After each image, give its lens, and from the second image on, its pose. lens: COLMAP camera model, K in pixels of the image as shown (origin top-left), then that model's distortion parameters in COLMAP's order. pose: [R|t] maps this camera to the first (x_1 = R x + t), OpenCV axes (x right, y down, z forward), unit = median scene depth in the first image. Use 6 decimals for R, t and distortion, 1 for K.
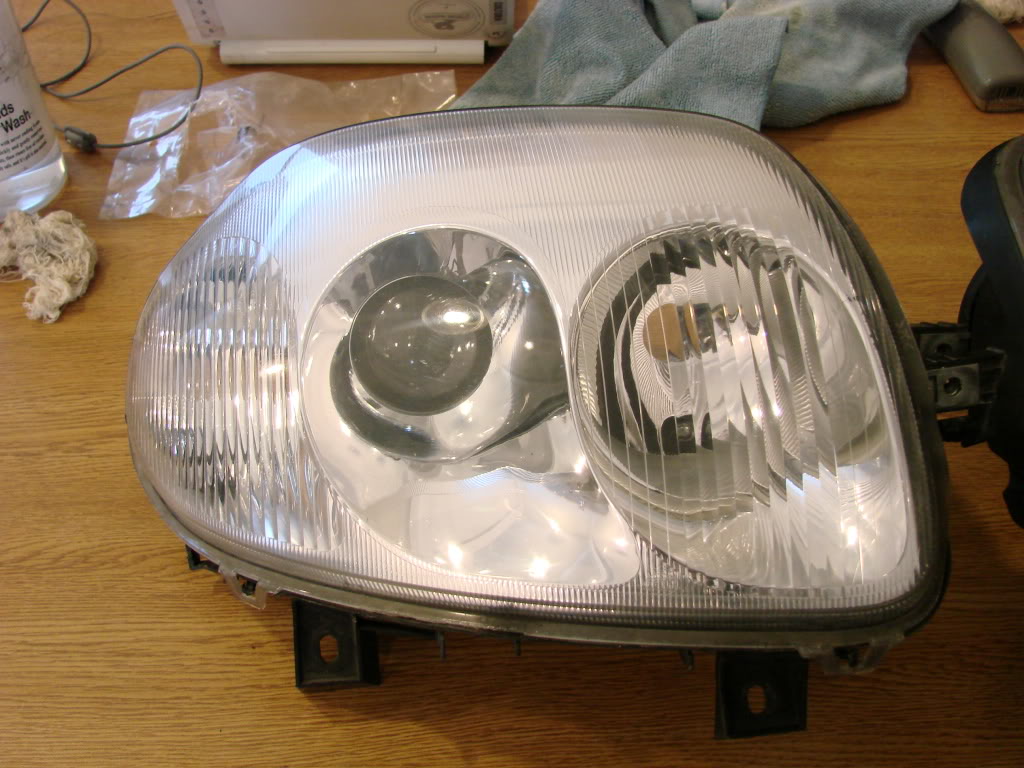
lens RADIAL K [[1184.3, 0, 512.0], [0, 1184.3, 384.0], [0, 0, 1]] dist [-0.247259, 0.361763]
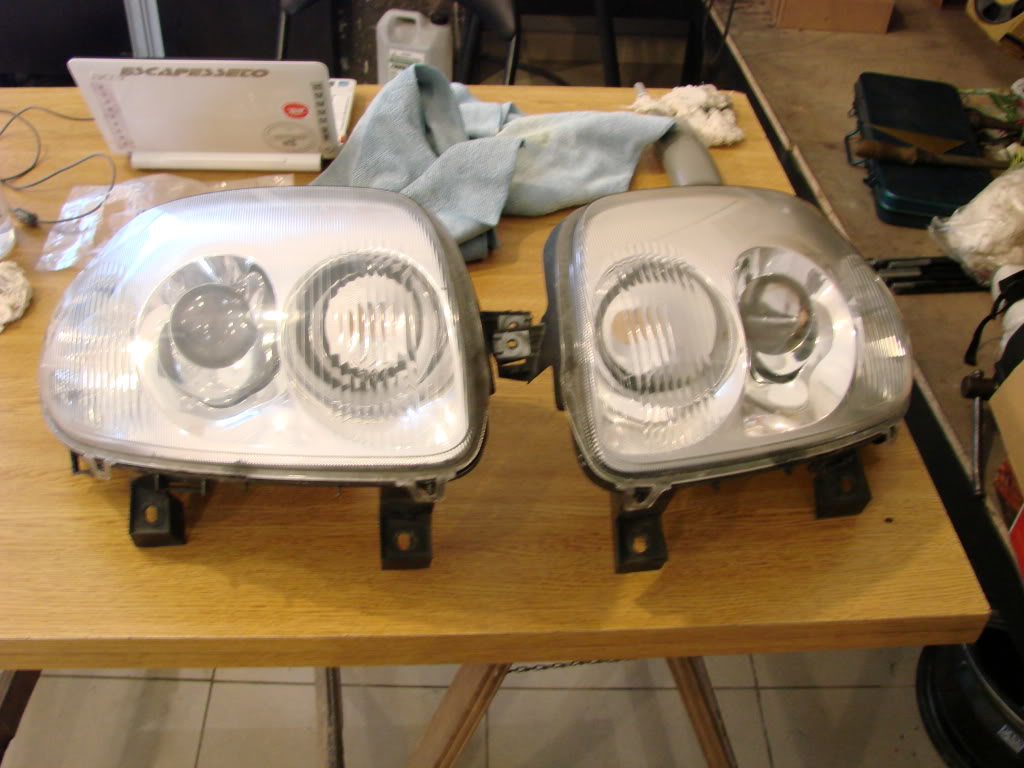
lens RADIAL K [[1184.3, 0, 512.0], [0, 1184.3, 384.0], [0, 0, 1]] dist [-0.247259, 0.361763]
pose [[0.999586, 0.014462, 0.024864, 0.194835], [-0.011640, 0.993852, -0.110101, 0.143166], [-0.026303, 0.109766, 0.993609, -0.405482]]
